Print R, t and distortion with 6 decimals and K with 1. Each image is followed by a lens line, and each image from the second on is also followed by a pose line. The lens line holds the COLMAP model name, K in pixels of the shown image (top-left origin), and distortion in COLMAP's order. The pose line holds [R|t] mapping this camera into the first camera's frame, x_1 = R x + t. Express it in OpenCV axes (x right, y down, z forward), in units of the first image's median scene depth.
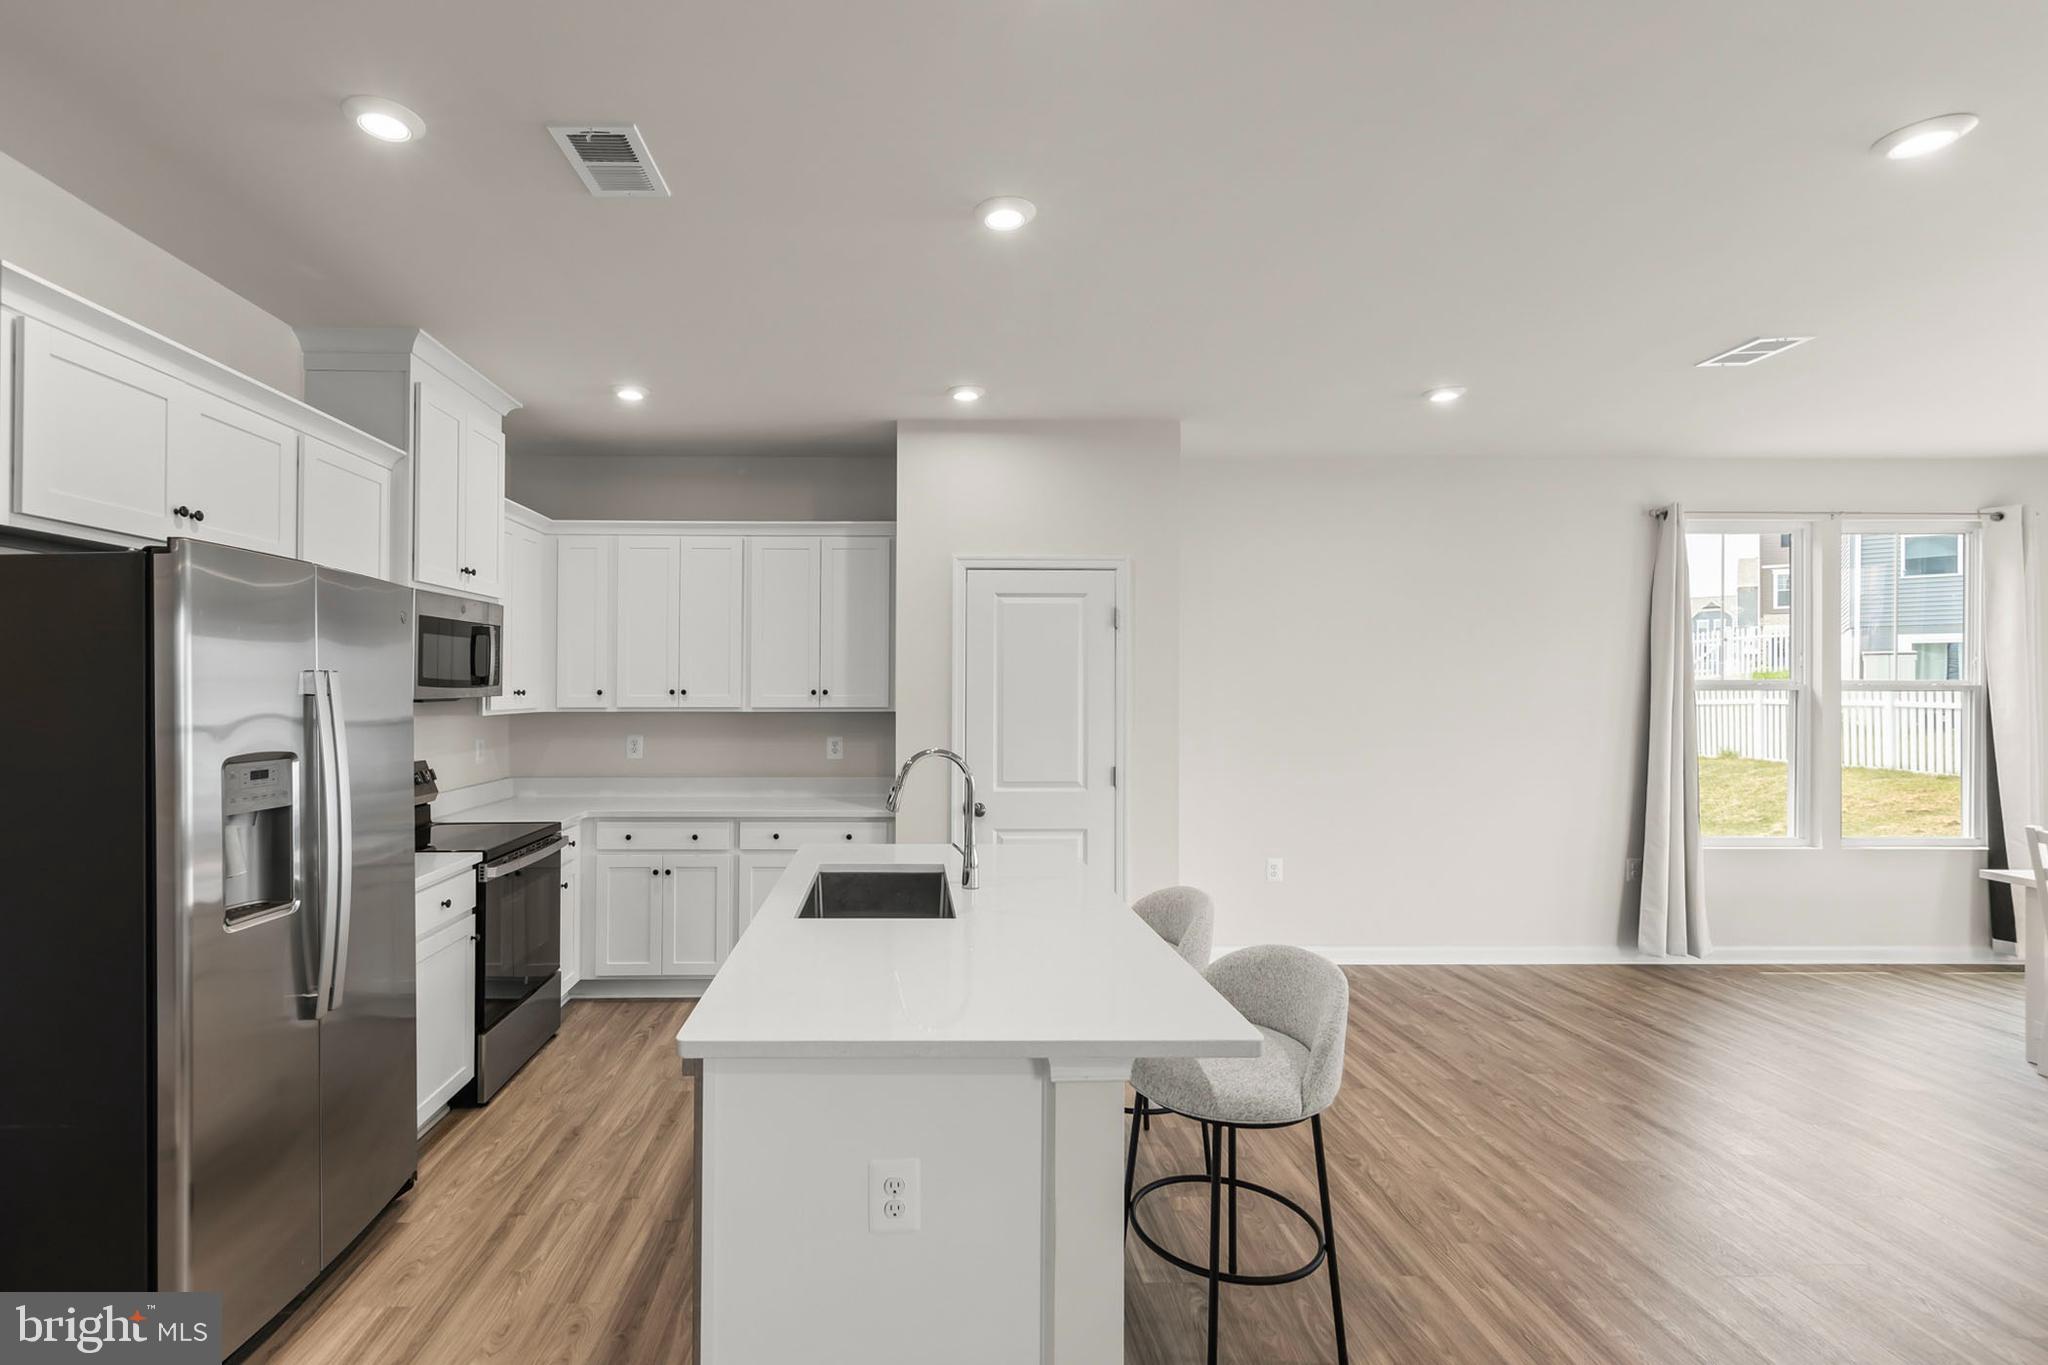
lens RADIAL K [[977.2, 0, 920.2], [0, 977.2, 684.4], [0, 0, 1]] dist [0.012246, -0.000351]
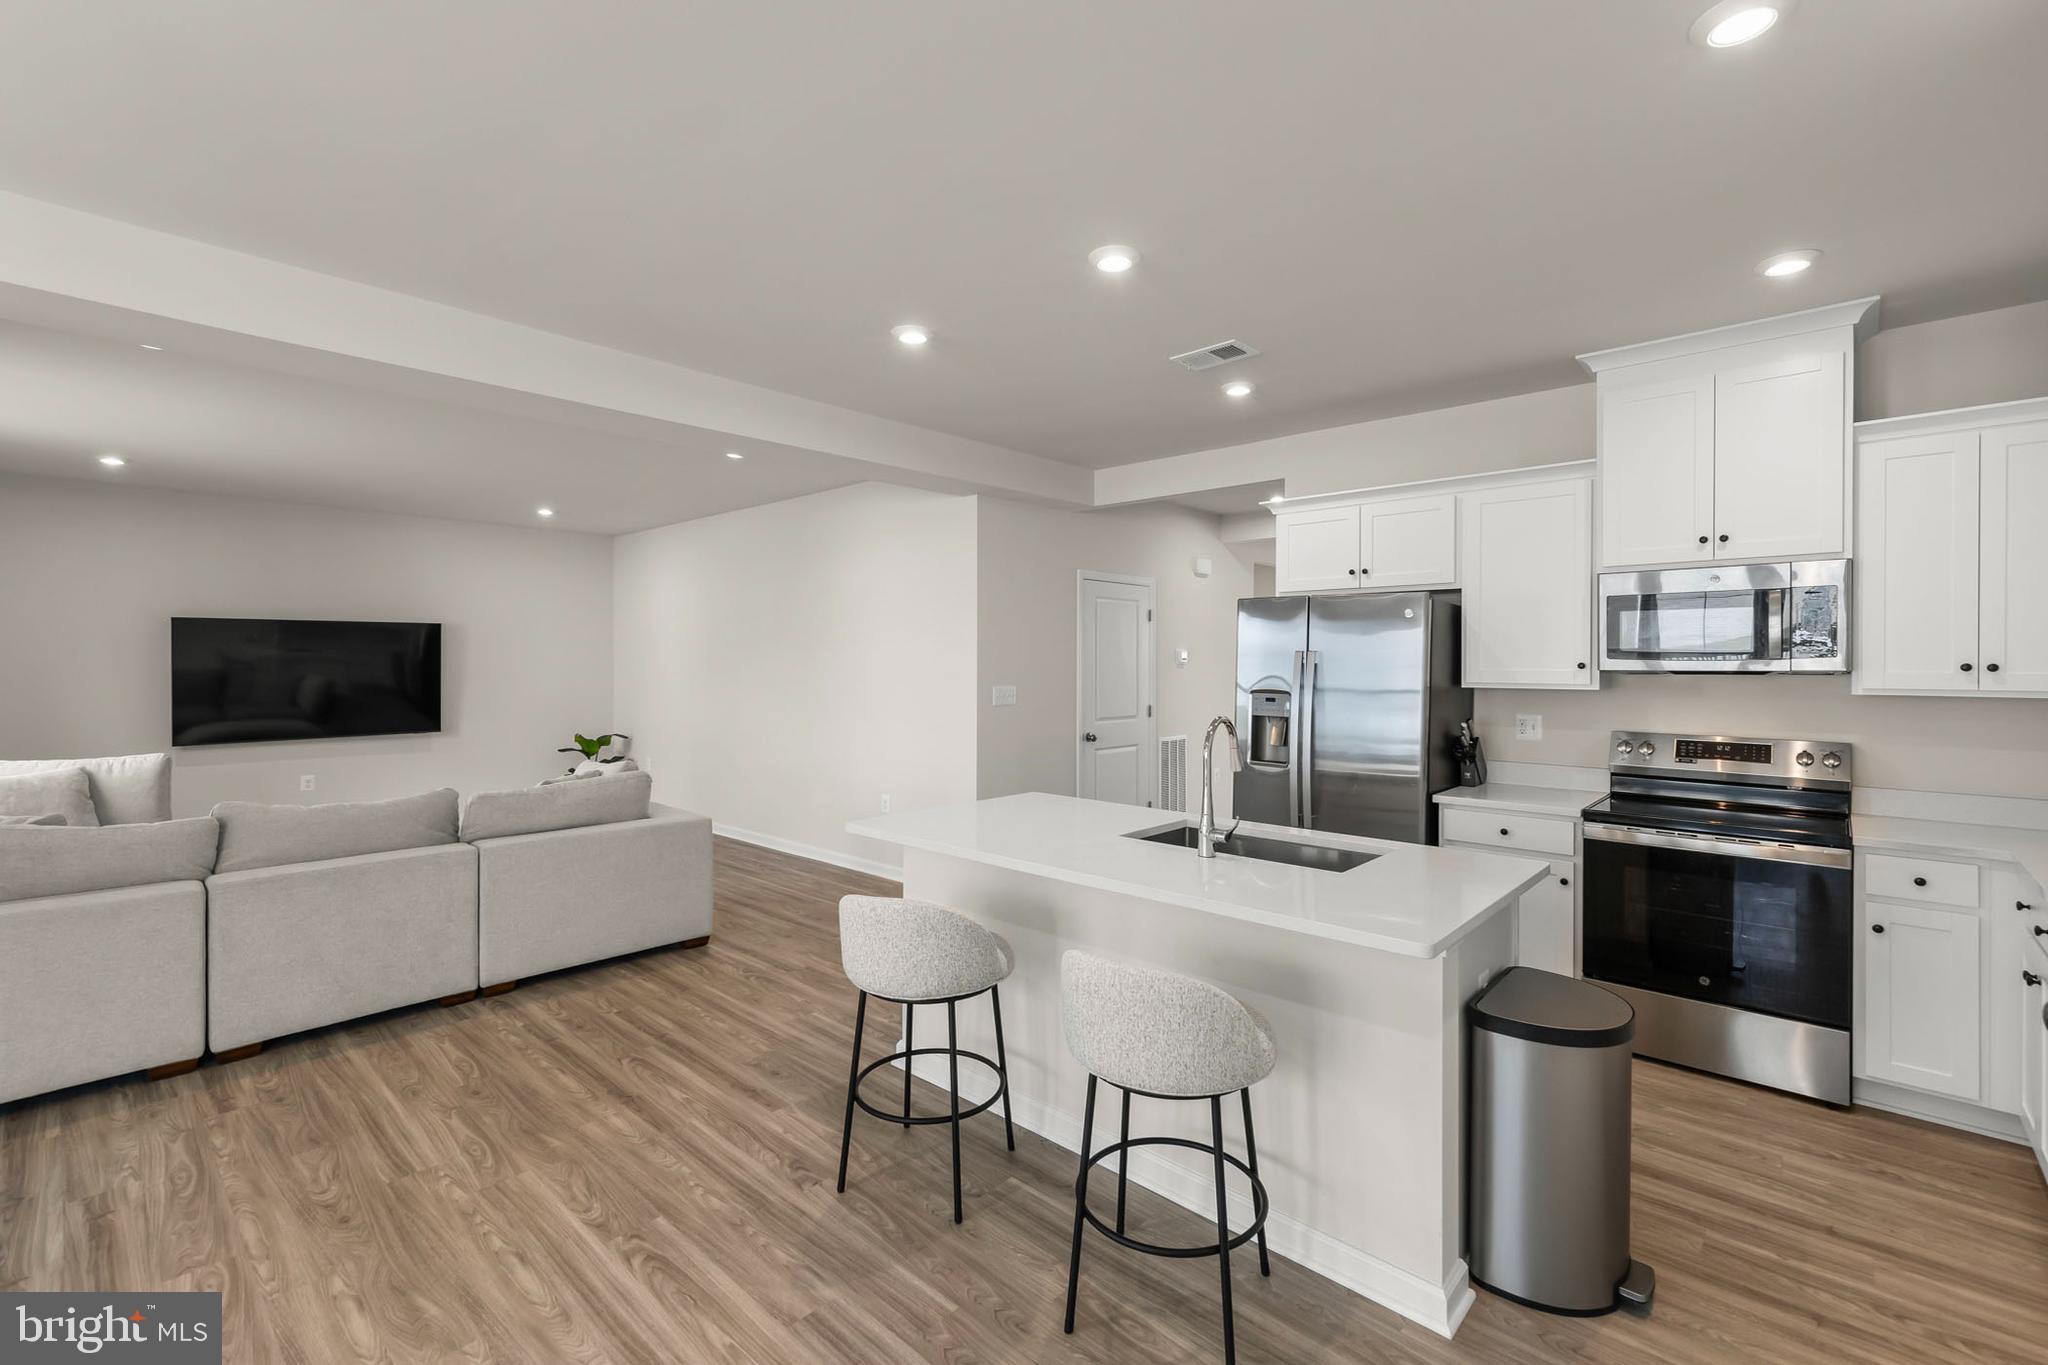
lens RADIAL K [[889.3, 0, 1074.8], [0, 889.3, 658.4], [0, 0, 1]] dist [-0.000052, -0.000025]
pose [[-0.667368, -0.009055, -0.744673, 0.503336], [-0.002563, 0.999948, -0.009862, 0.009554], [0.744723, -0.004673, -0.667357, 0.921956]]
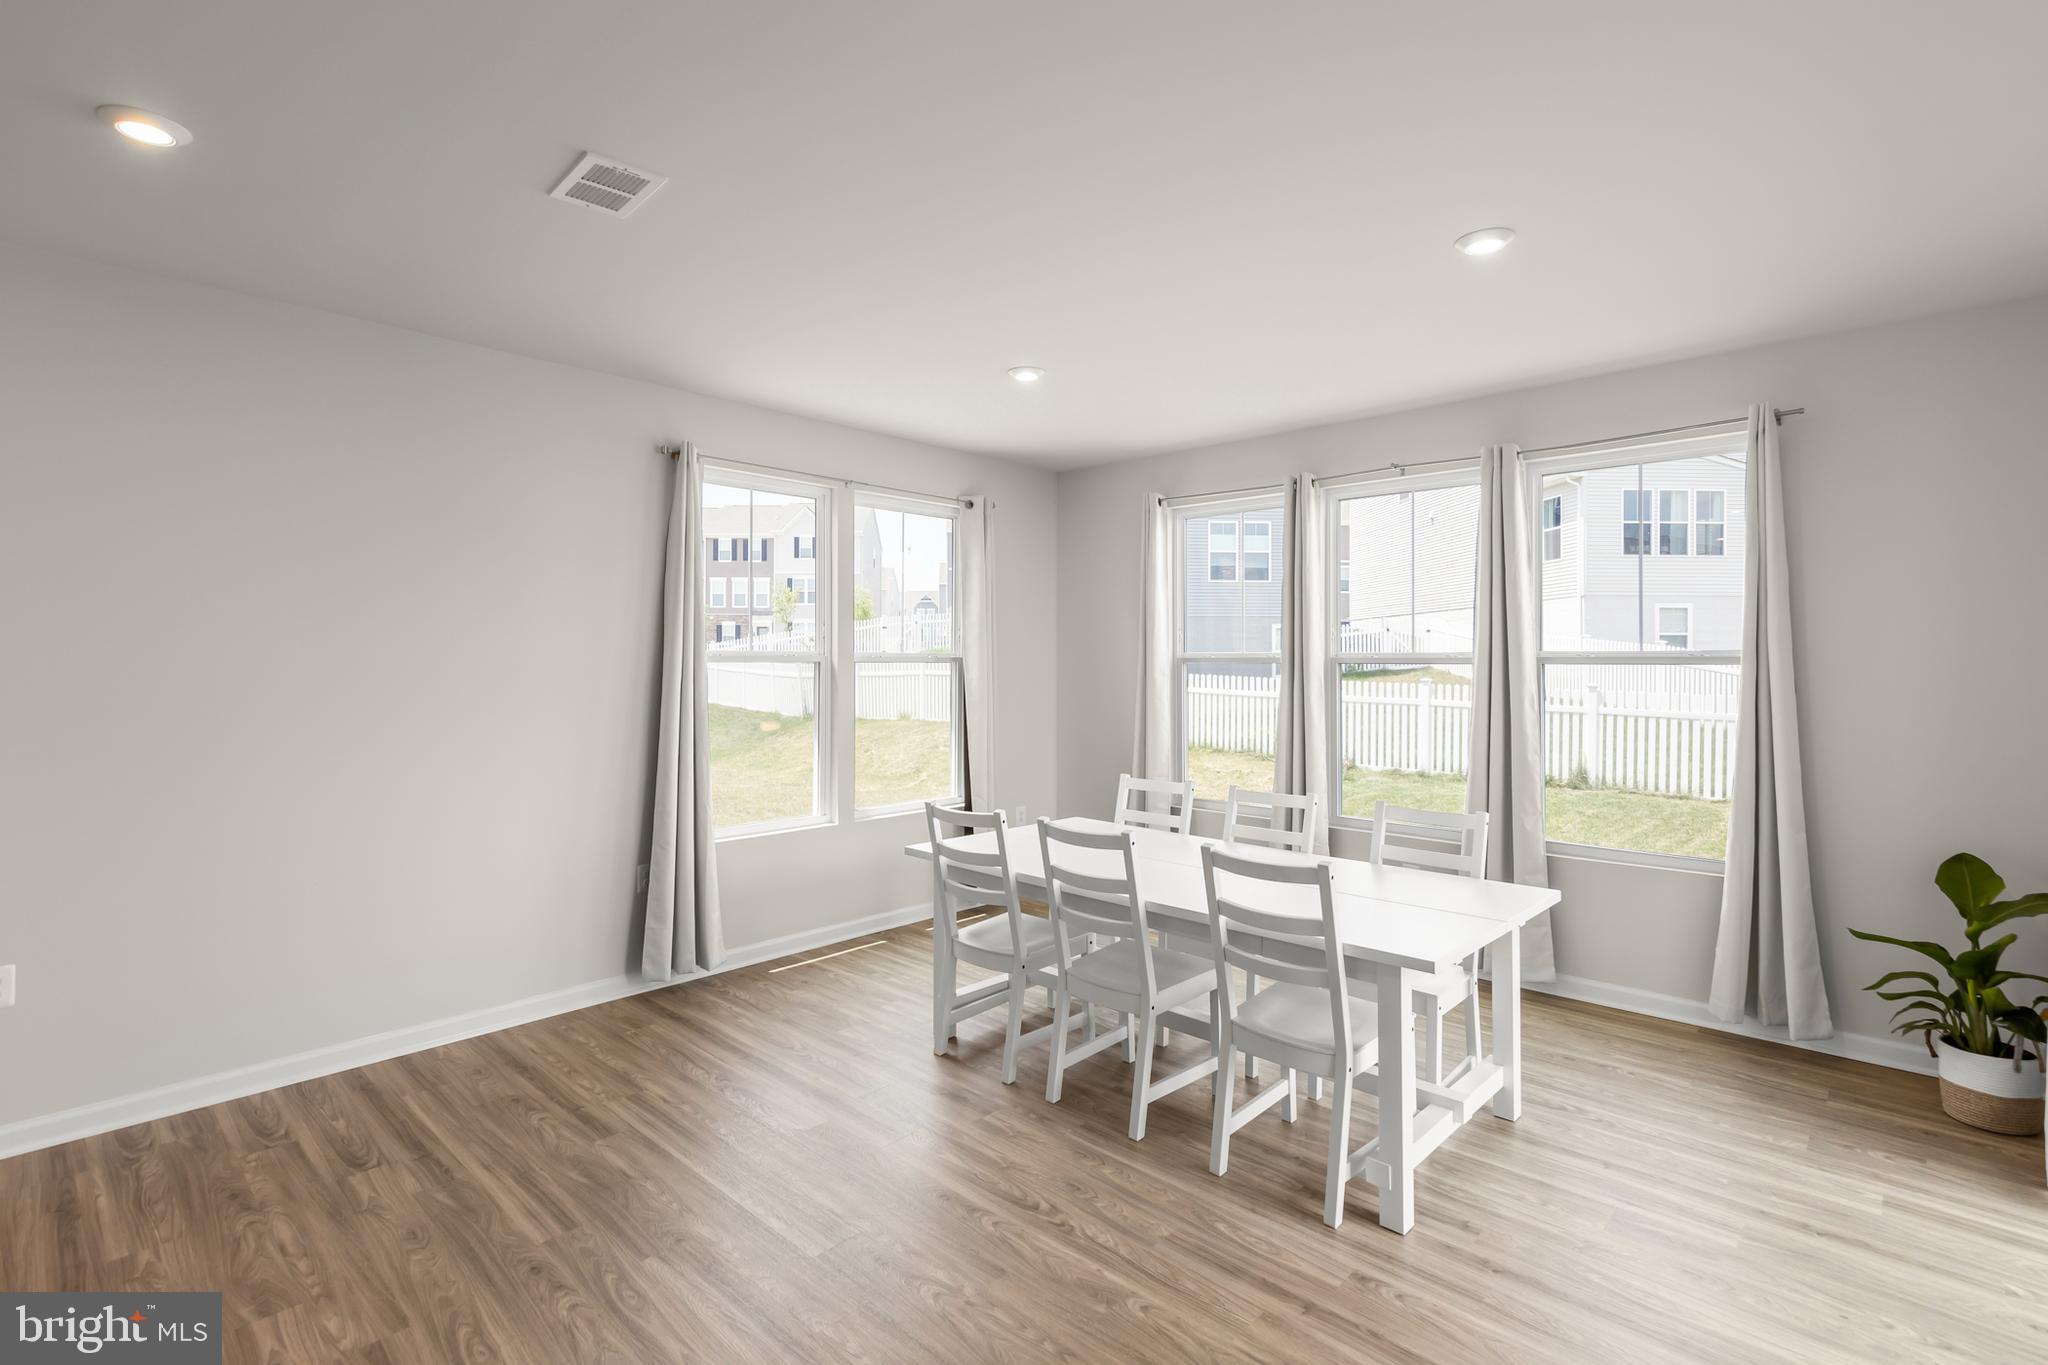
lens RADIAL K [[973.7, 0, 1037.9], [0, 973.7, 671.2], [0, 0, 1]] dist [0.038391, 0.000045]
pose [[0.700419, -0.006682, 0.713701, 0.448842], [-0.002553, 0.999926, 0.011866, 0.003863], [-0.713728, -0.010134, 0.700350, 0.225641]]
